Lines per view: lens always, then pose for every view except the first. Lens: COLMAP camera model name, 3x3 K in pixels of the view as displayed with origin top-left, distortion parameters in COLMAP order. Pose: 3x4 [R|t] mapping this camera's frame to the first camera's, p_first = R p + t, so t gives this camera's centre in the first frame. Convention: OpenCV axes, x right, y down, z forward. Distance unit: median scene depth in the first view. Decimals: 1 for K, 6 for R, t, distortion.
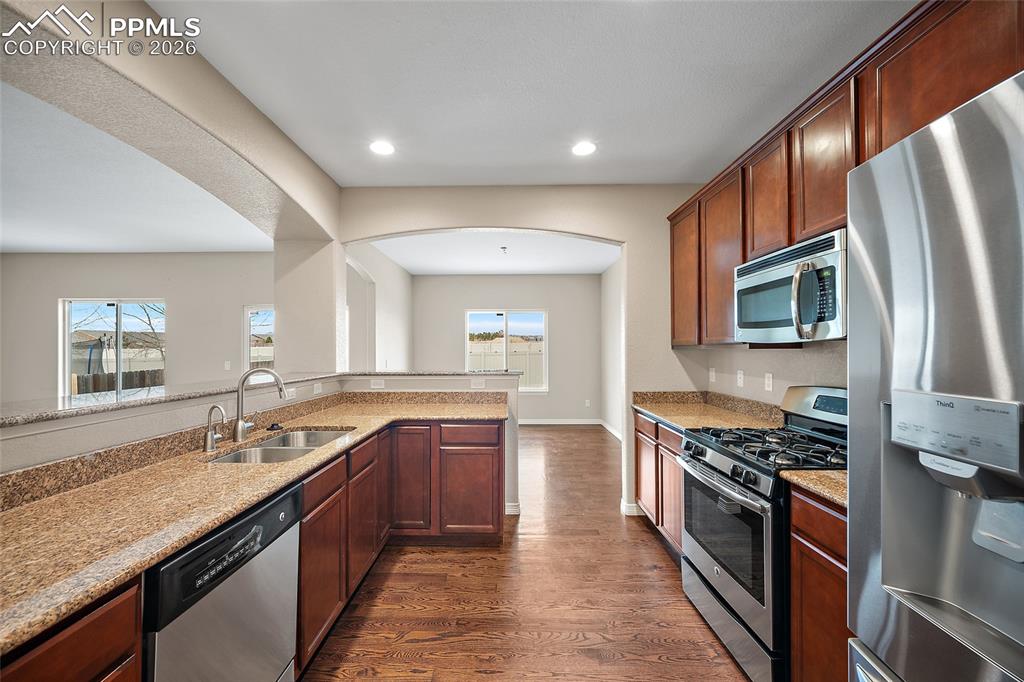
lens RADIAL K [[400.0, 0, 505.4], [0, 400.0, 346.1], [0, 0, 1]] dist [-0.000836, -0.000123]
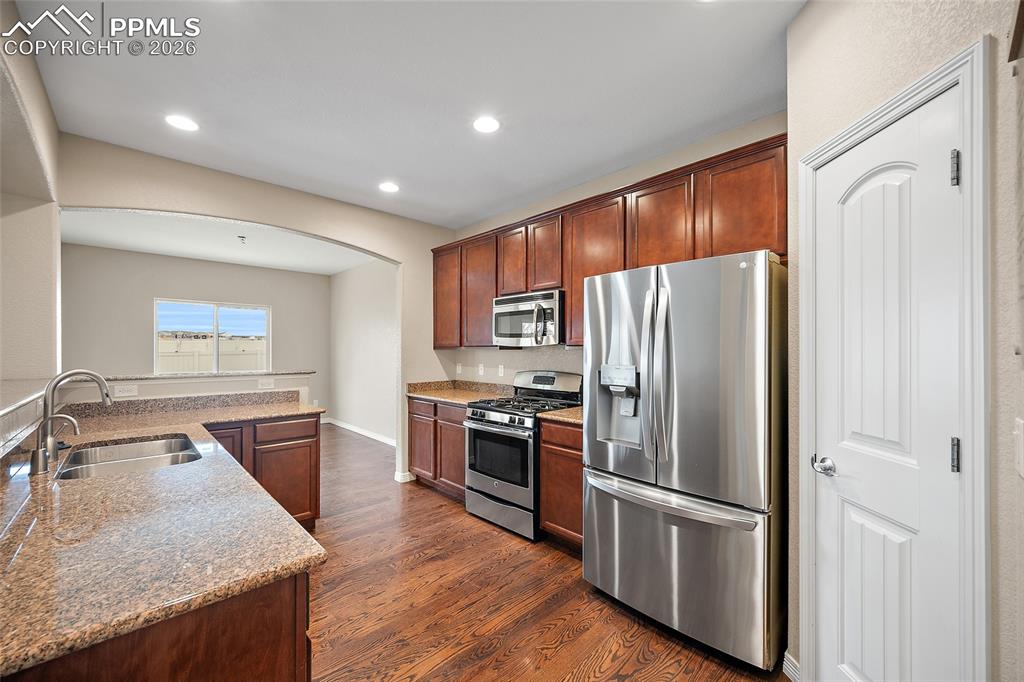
lens RADIAL K [[400.0, 0, 505.4], [0, 400.0, 346.1], [0, 0, 1]] dist [-0.000836, -0.000123]
pose [[0.721413, 0.010490, 0.692426, -0.407262], [-0.009363, 0.999942, -0.005393, 0.001086], [-0.692442, -0.002593, 0.721469, -0.149116]]
